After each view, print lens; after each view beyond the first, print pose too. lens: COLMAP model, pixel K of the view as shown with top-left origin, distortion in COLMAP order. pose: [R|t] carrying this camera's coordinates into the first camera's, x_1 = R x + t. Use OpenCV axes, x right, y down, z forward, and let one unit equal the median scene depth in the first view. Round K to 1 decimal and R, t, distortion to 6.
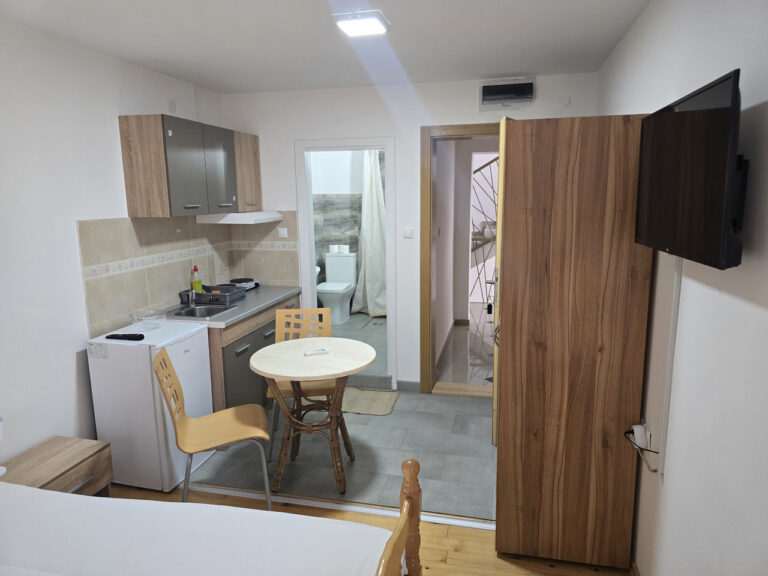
lens RADIAL K [[519.4, 0, 387.3], [0, 519.4, 288.0], [0, 0, 1]] dist [0.064539, -0.069359]
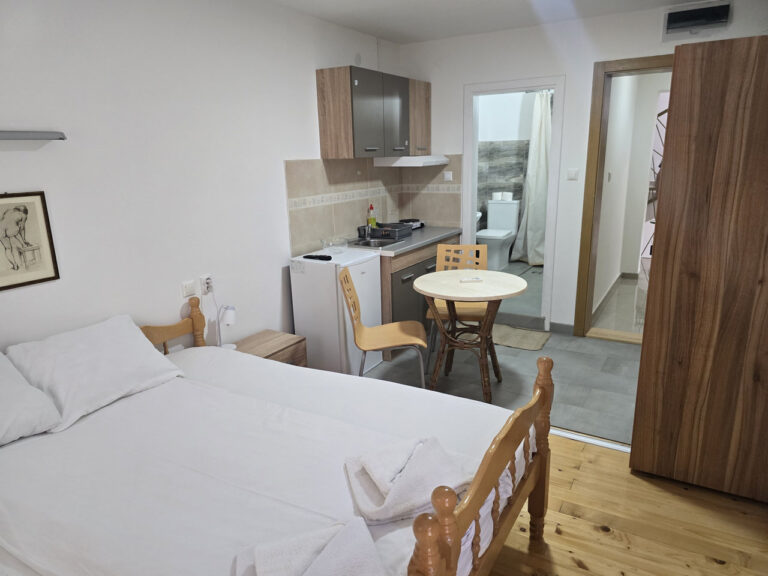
lens RADIAL K [[525.7, 0, 389.8], [0, 525.7, 299.4], [0, 0, 1]] dist [0.063814, -0.060718]
pose [[0.953074, 0.069013, -0.294767, 0.027810], [-0.040655, 0.994027, 0.101278, 0.051261], [0.299996, -0.084541, 0.950187, -0.108587]]
